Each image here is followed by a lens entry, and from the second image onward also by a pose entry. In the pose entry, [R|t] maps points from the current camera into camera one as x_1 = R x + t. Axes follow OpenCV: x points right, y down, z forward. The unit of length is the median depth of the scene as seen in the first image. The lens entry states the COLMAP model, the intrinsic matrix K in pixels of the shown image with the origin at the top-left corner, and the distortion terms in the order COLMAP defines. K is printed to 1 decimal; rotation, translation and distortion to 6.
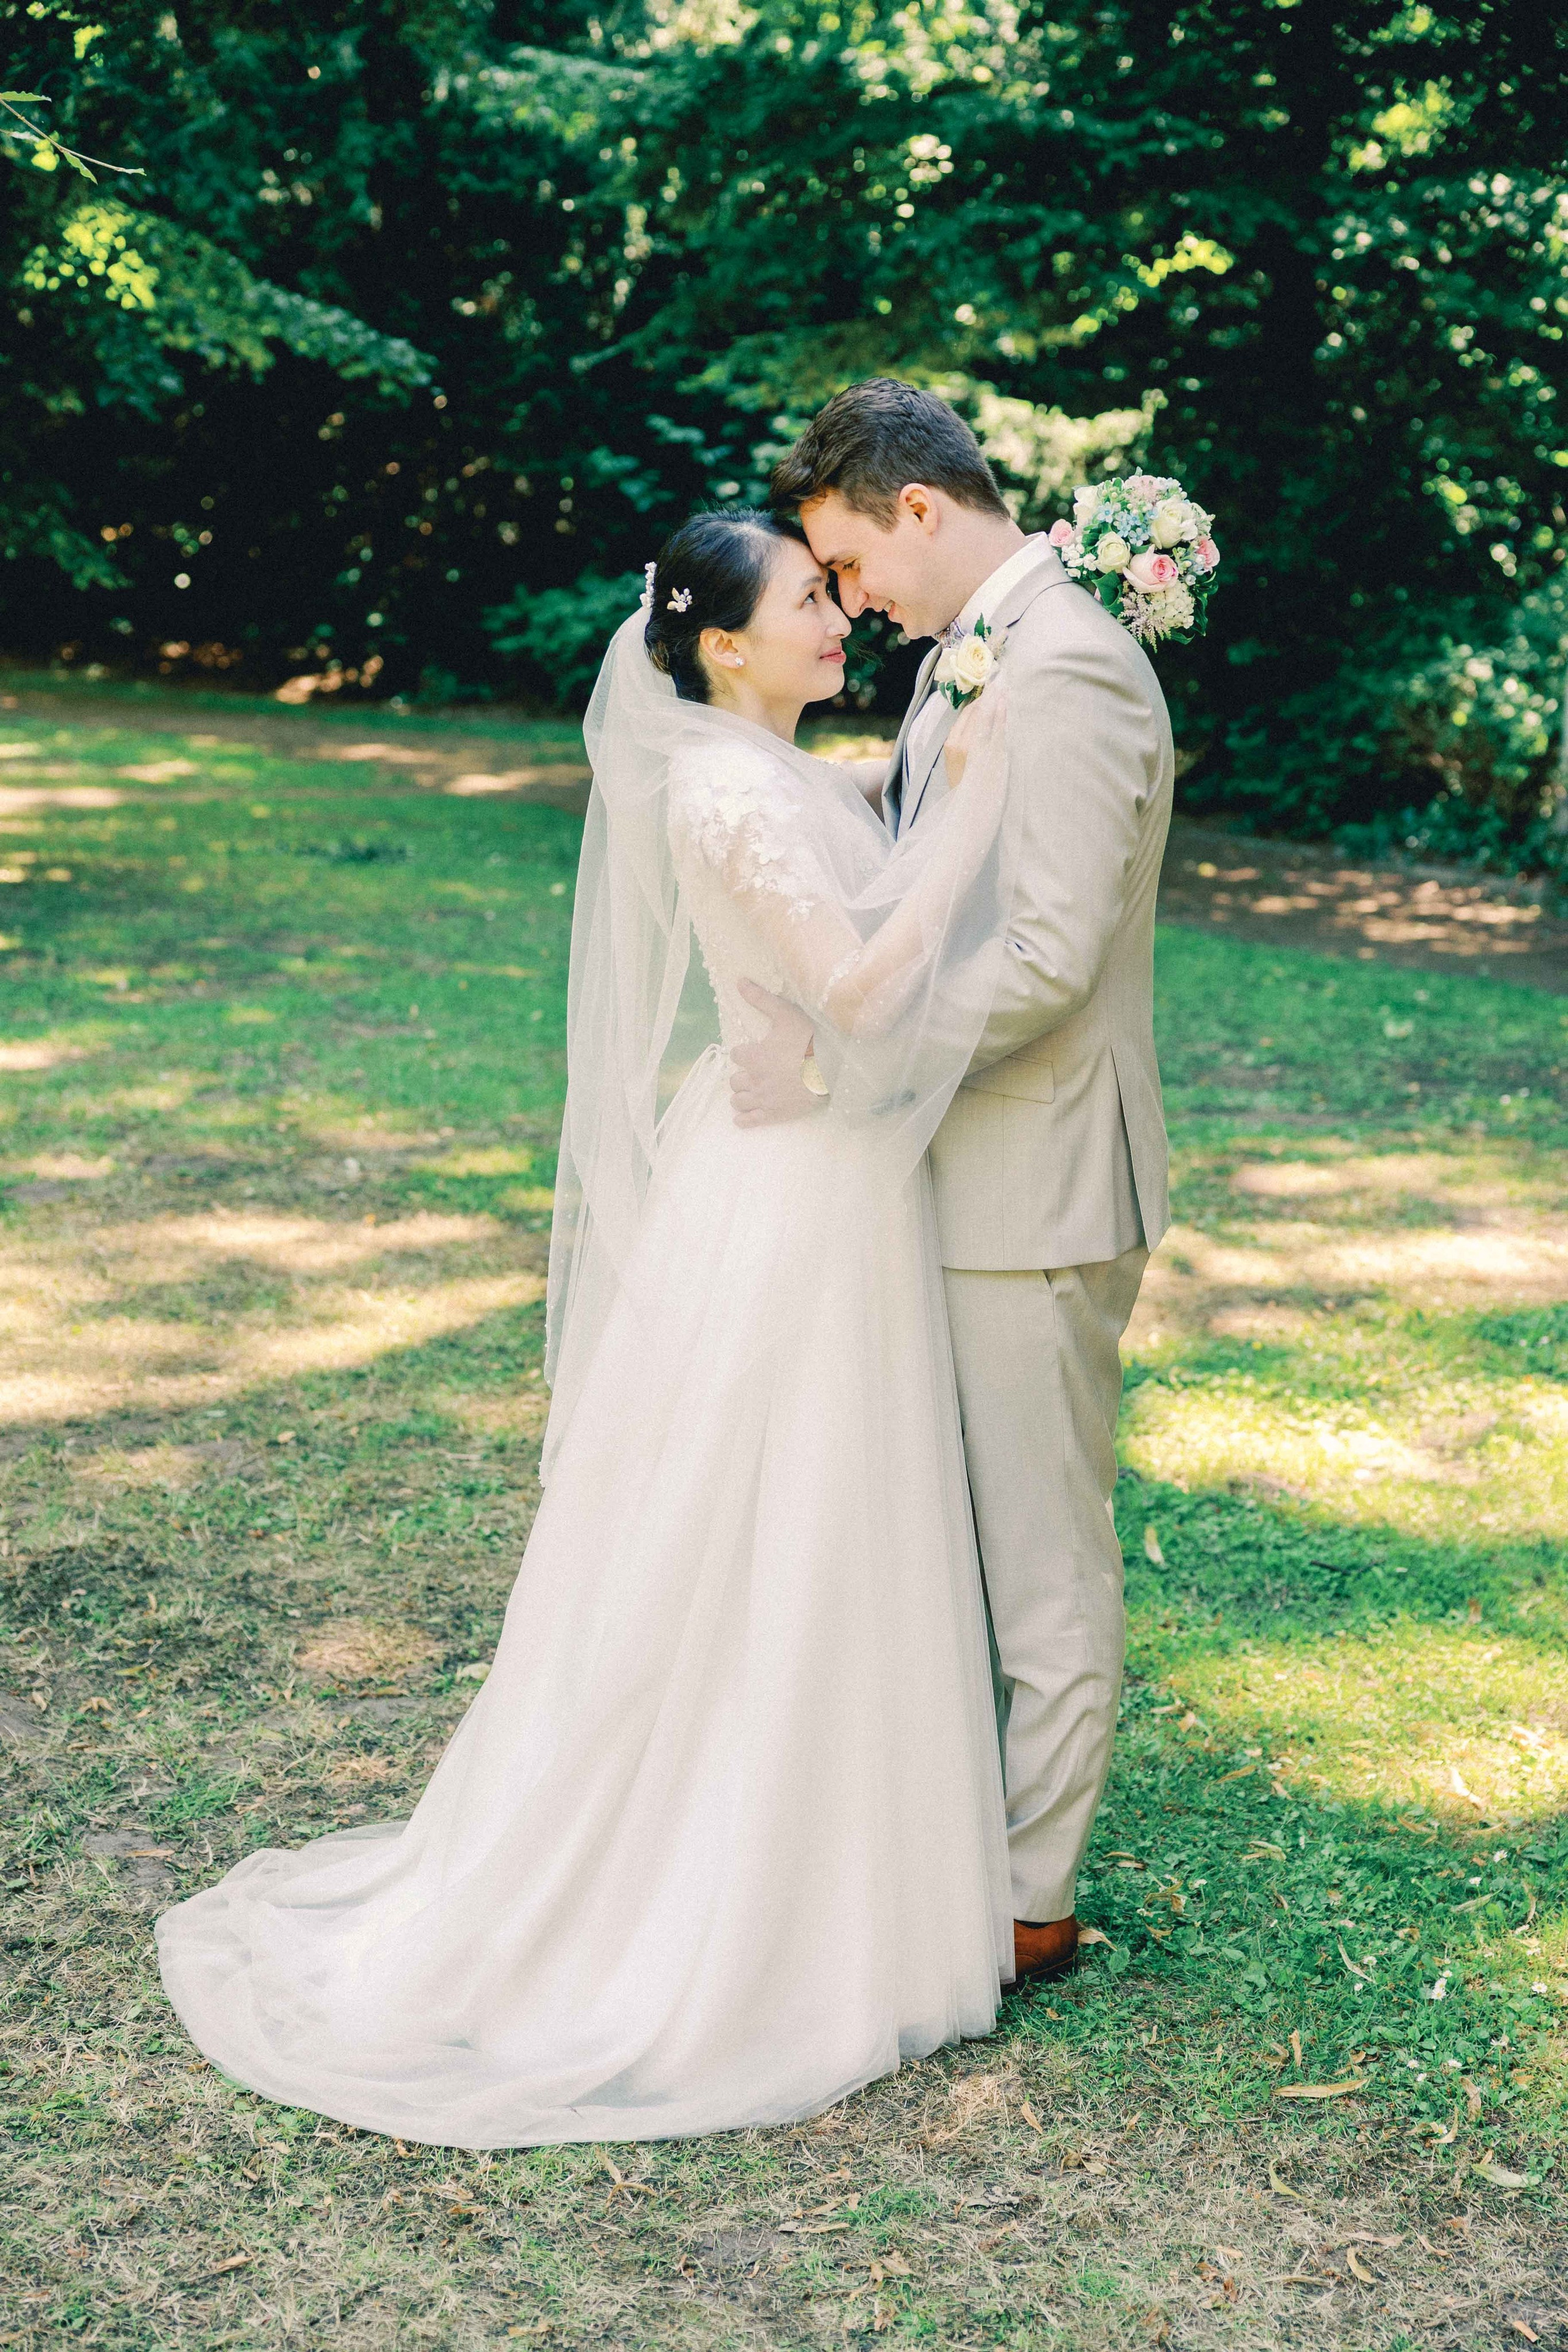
lens RADIAL K [[3322.8, 0, 756.6], [0, 3322.8, 1176.1], [0, 0, 1]] dist [0.013488, -0.028140]
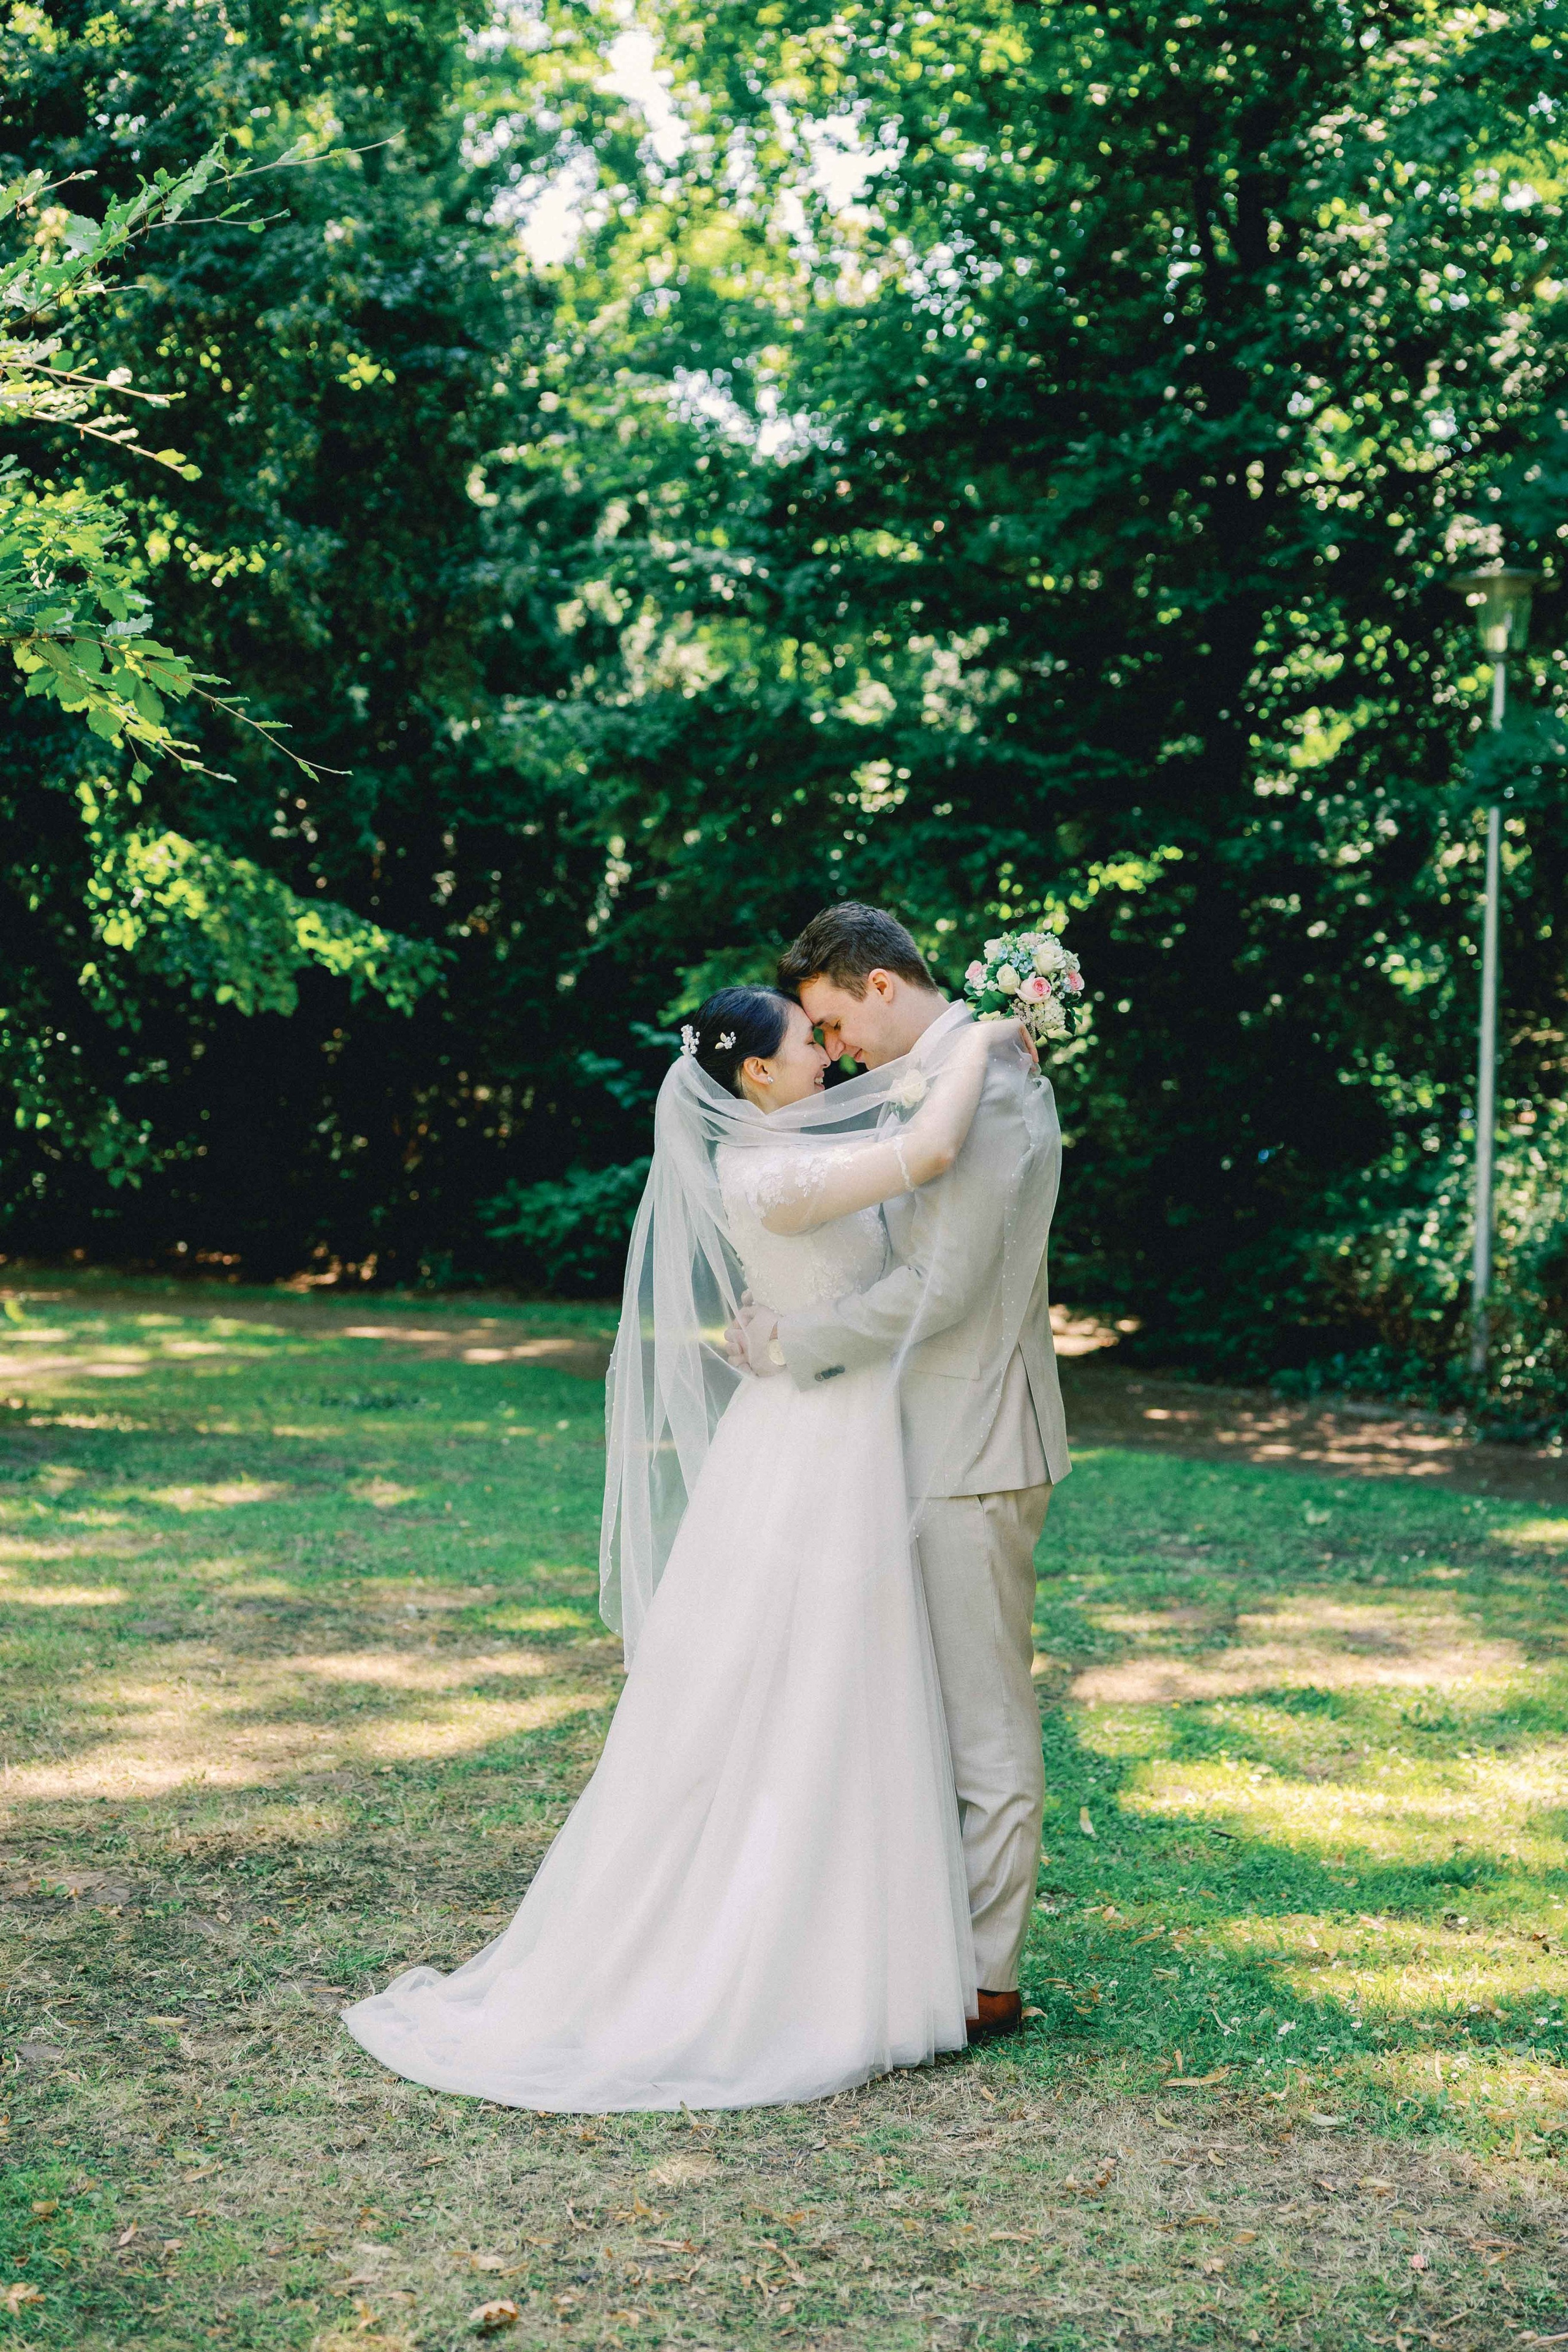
lens RADIAL K [[3297.7, 0, 724.4], [0, 3297.7, 1168.6], [0, 0, 1]] dist [-0.019126, 0.108562]
pose [[0.999887, -0.015017, -0.000246, -0.015786], [0.014715, 0.982800, -0.184088, 0.109029], [0.003006, 0.184063, 0.982910, -0.310922]]
